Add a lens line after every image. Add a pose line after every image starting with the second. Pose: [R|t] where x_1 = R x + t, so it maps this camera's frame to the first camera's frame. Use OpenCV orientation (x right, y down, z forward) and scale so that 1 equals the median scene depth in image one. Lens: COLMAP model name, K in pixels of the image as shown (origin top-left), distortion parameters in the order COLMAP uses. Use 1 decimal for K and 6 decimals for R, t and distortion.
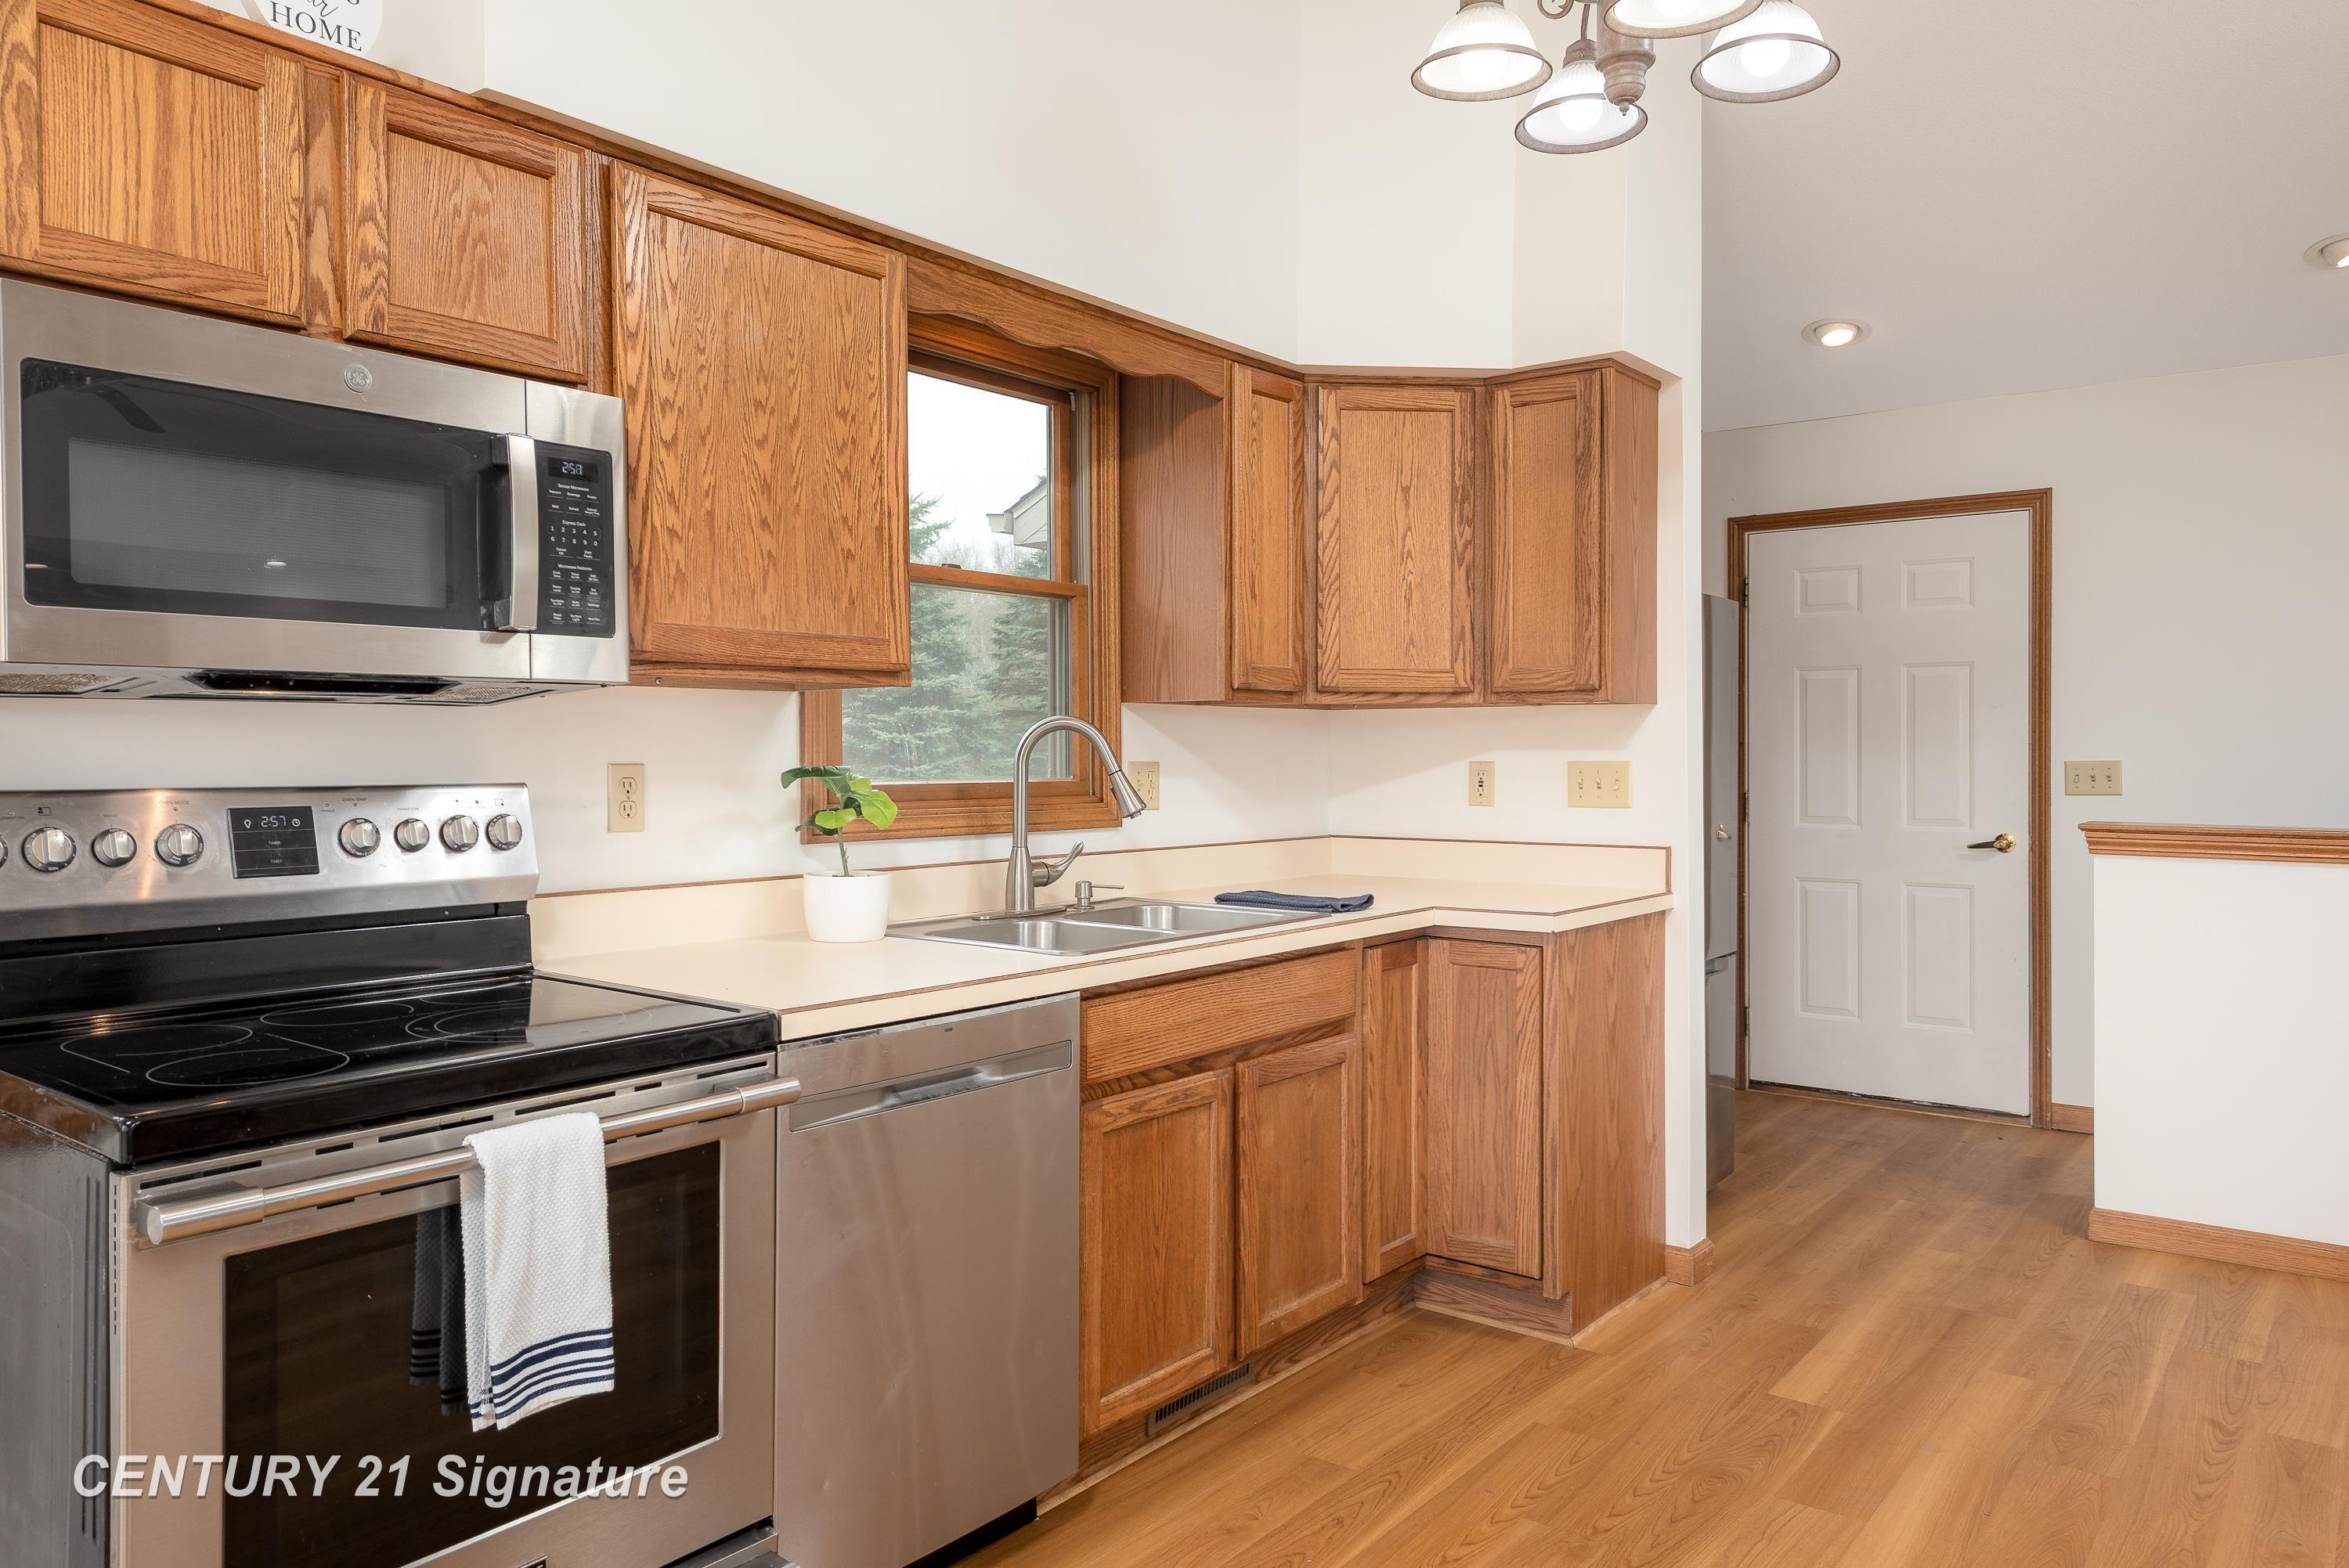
lens RADIAL K [[1596.2, 0, 1184.7], [0, 1596.2, 760.6], [0, 0, 1]] dist [0.024131, -0.015479]
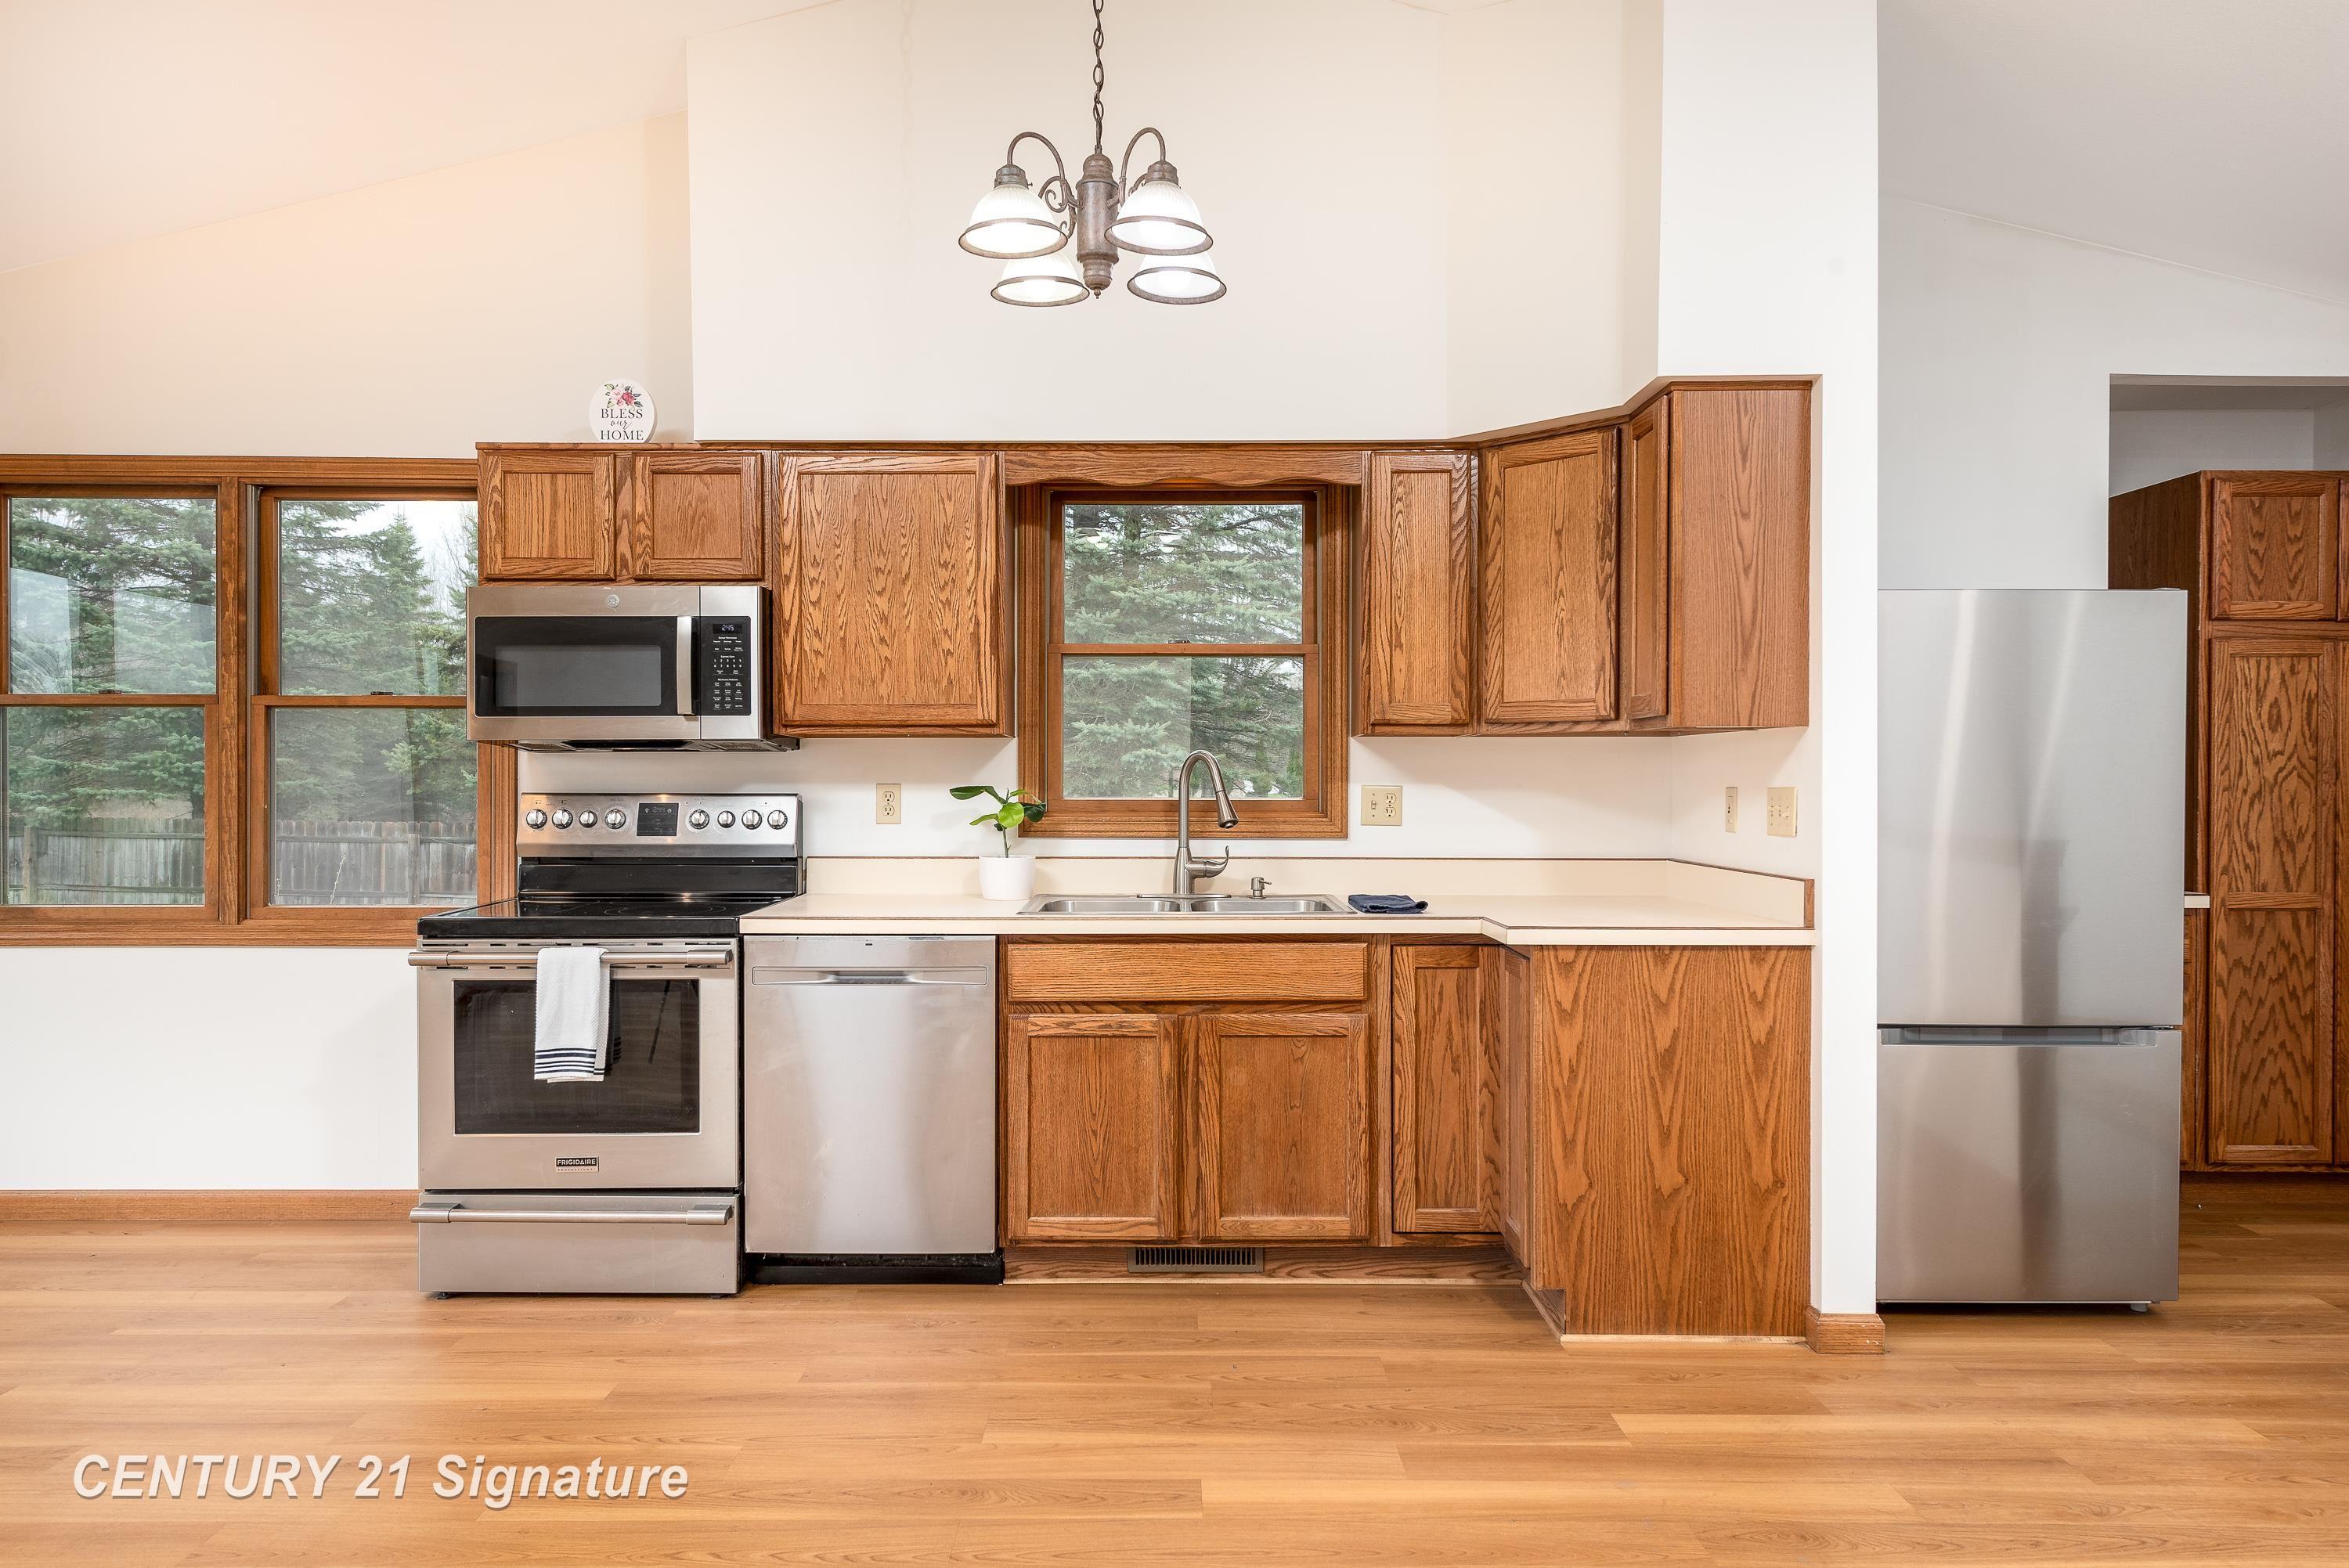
lens RADIAL K [[1596.2, 0, 1218.8], [0, 1596.2, 798.9], [0, 0, 1]] dist [0.024131, -0.015479]
pose [[0.624285, 0.009831, -0.781135, 1.174867], [-0.005170, 0.999951, 0.008453, 0.001702], [0.781180, -0.001238, 0.624305, 0.213938]]
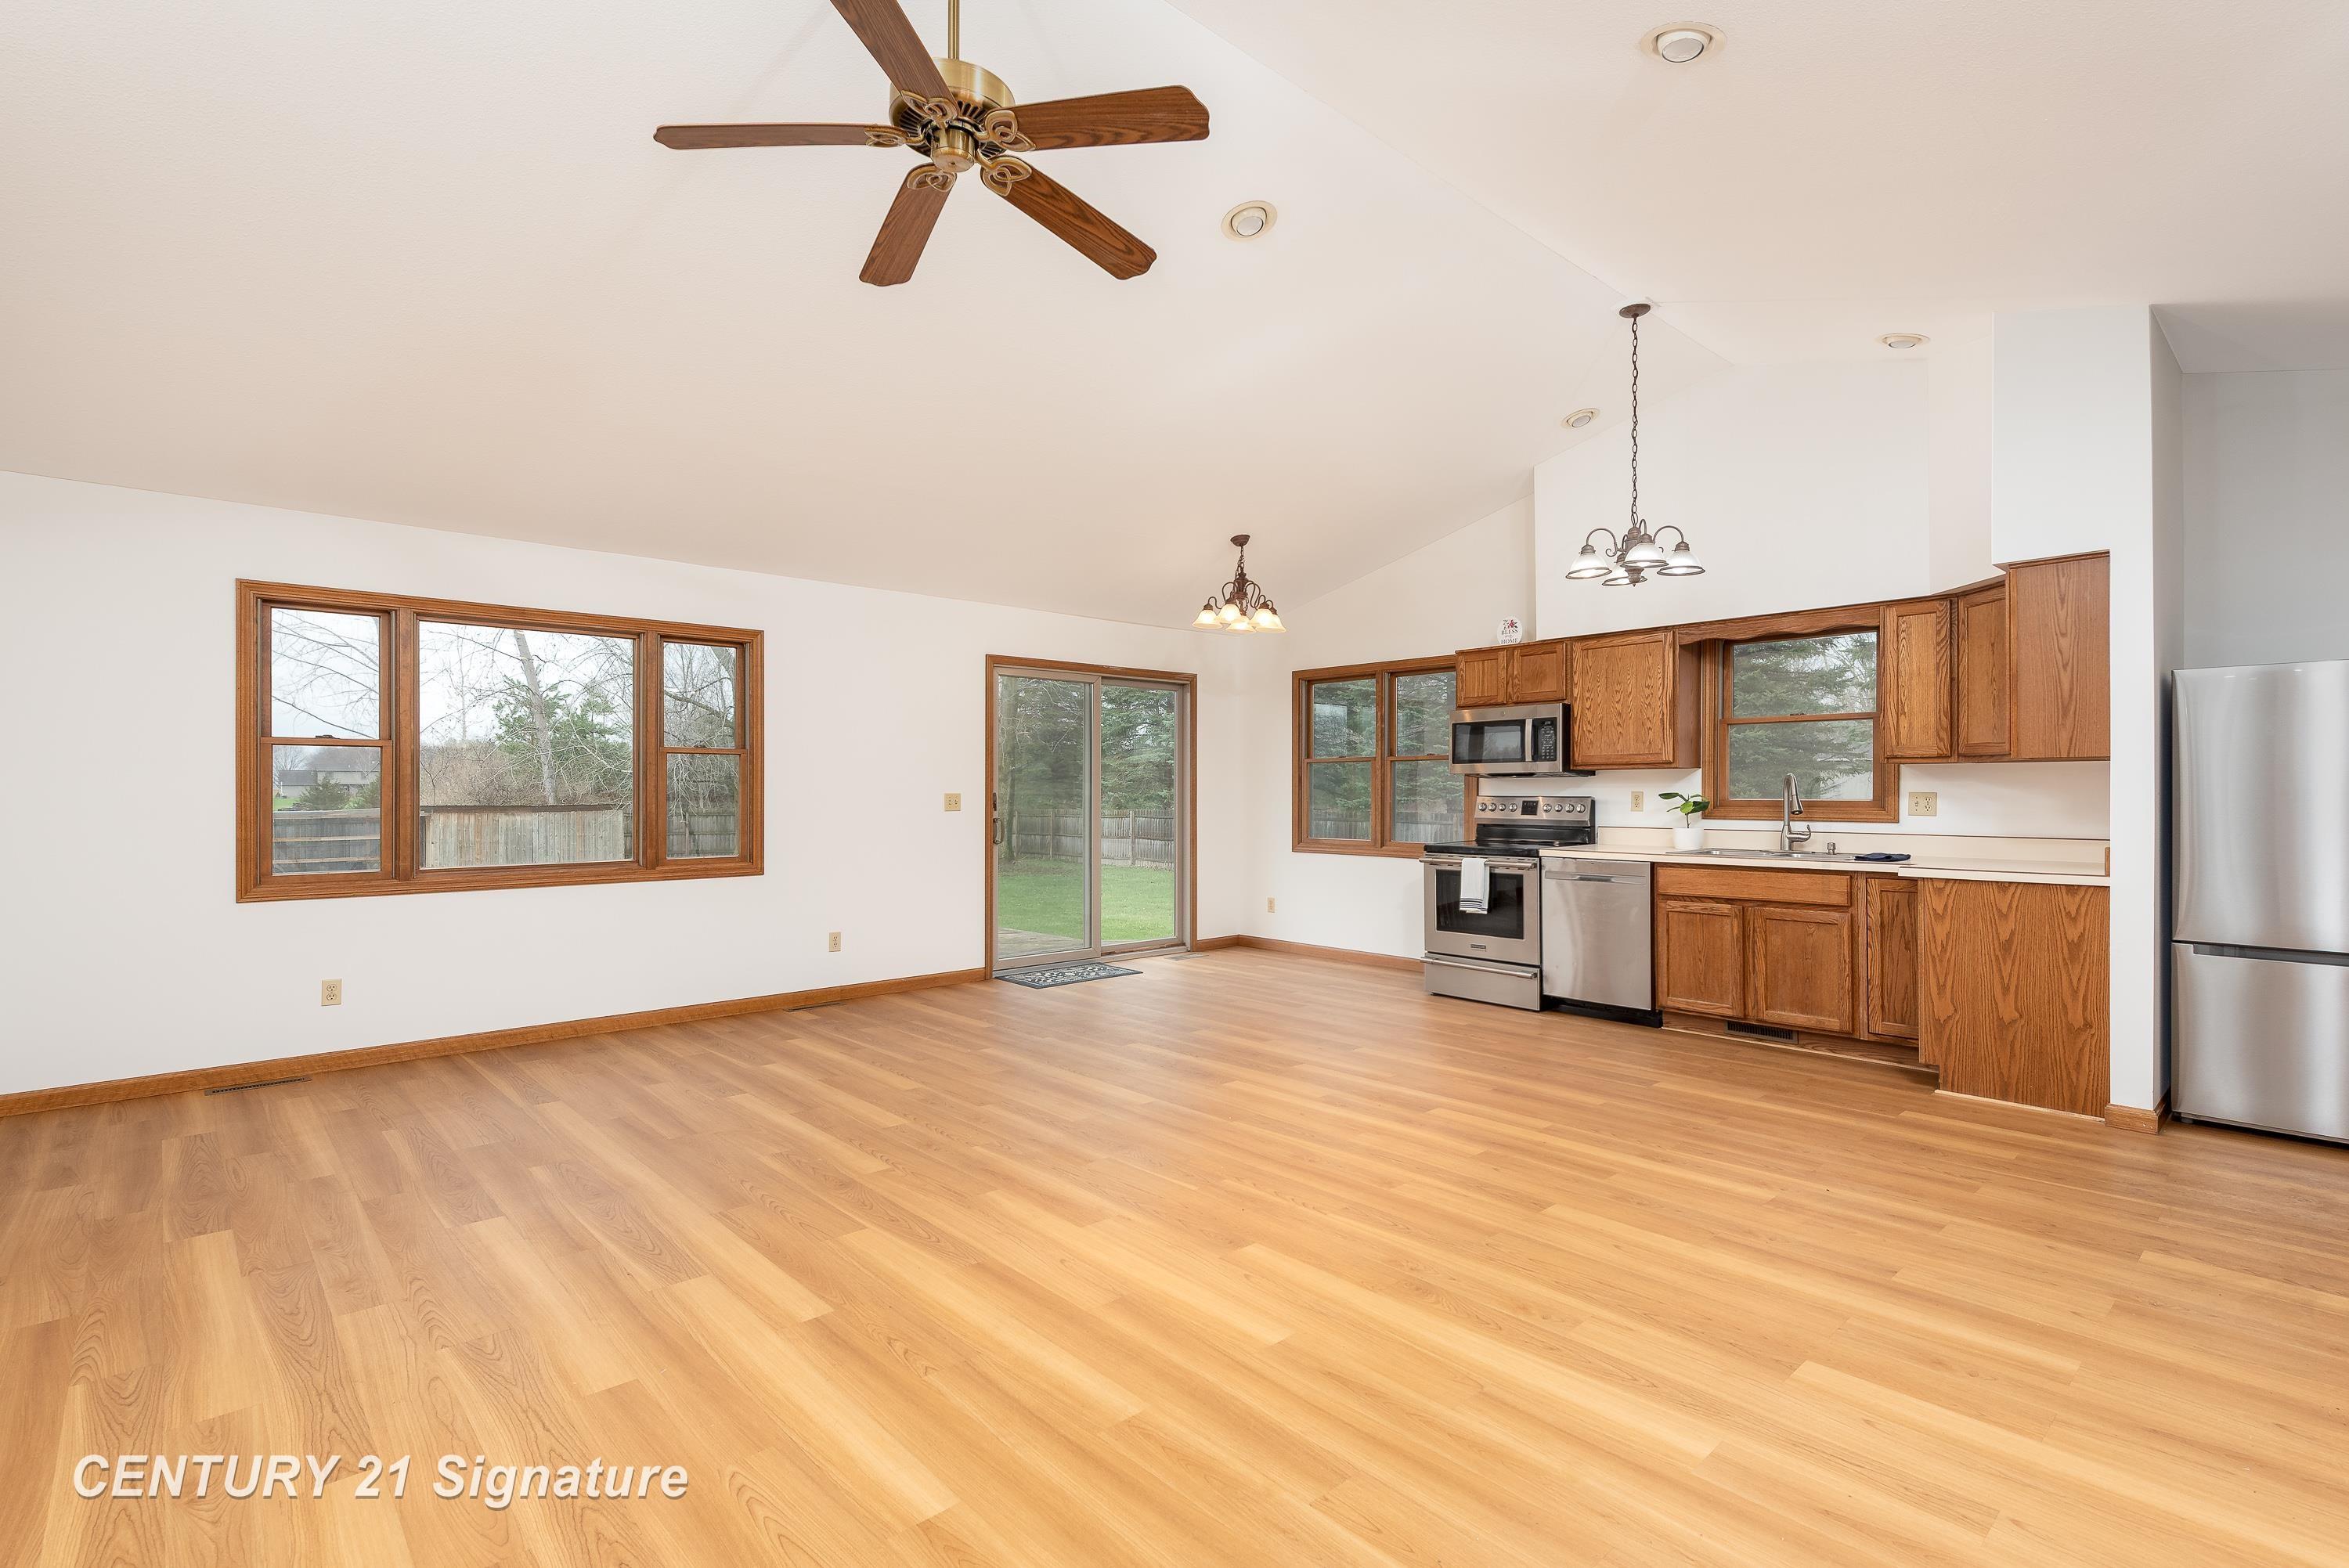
lens RADIAL K [[1128.6, 0, 1185.9], [0, 1128.6, 797.5], [0, 0, 1]] dist [0.012706, -0.001045]
pose [[-0.143274, 0.004785, -0.989671, 2.203871], [-0.004927, 0.999972, 0.005548, 0.005257], [0.989671, 0.005671, -0.143247, 0.377251]]
